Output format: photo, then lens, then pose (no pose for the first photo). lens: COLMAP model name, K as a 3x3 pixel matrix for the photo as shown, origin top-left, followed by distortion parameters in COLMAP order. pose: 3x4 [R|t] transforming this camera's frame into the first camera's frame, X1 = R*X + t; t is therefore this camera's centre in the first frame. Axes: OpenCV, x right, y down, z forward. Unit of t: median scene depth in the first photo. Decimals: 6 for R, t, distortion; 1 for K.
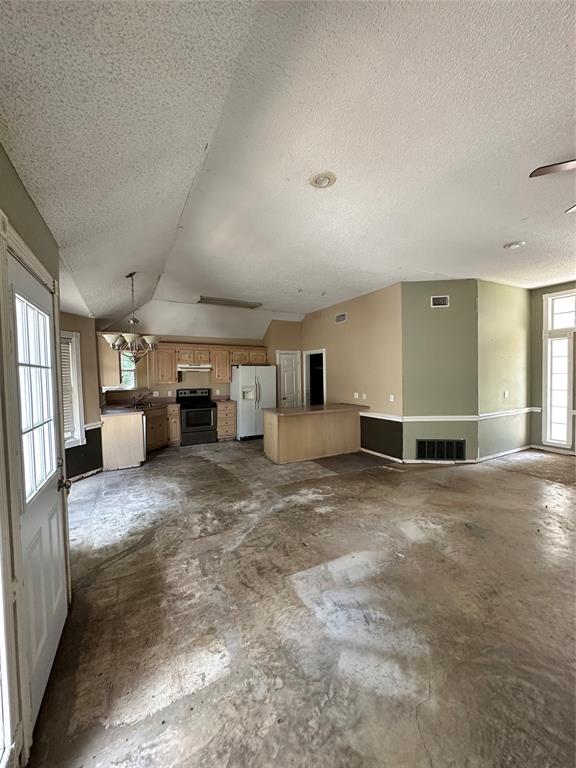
lens RADIAL K [[307.0, 0, 287.8], [0, 307.0, 381.8], [0, 0, 1]] dist [-0.000643, -0.000104]
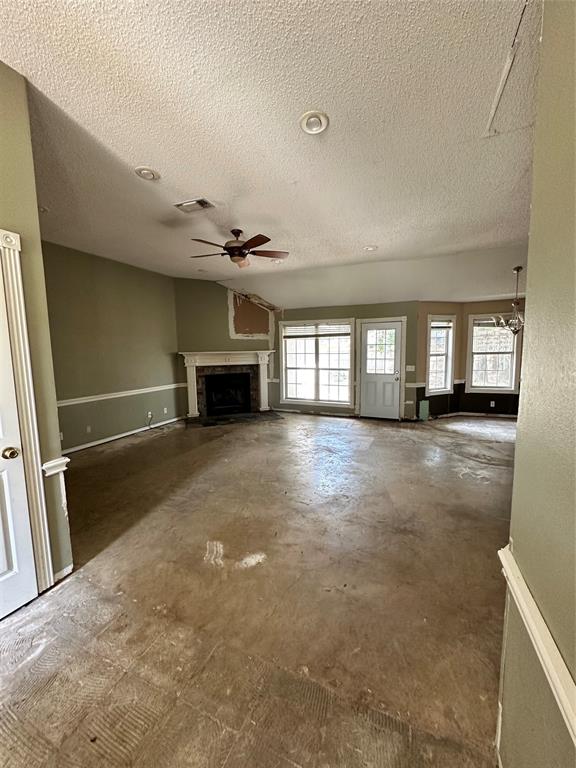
lens RADIAL K [[307.0, 0, 288.6], [0, 307.0, 383.5], [0, 0, 1]] dist [-0.000643, -0.000104]
pose [[-0.779277, 0.092875, -0.619760, 0.872372], [0.012504, 0.991065, 0.132794, -0.029950], [0.626555, 0.095734, -0.773475, 1.090717]]
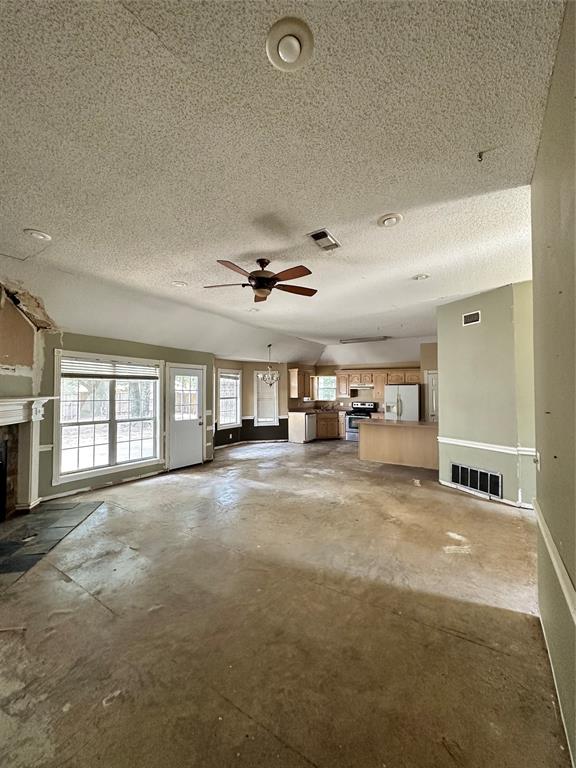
lens RADIAL K [[307.0, 0, 286.8], [0, 307.0, 384.0], [0, 0, 1]] dist [-0.000643, -0.000104]
pose [[0.474060, -0.005036, -0.880478, 1.081459], [-0.027619, 0.999407, -0.020587, -0.028202], [0.880059, 0.034077, 0.473640, 0.070909]]
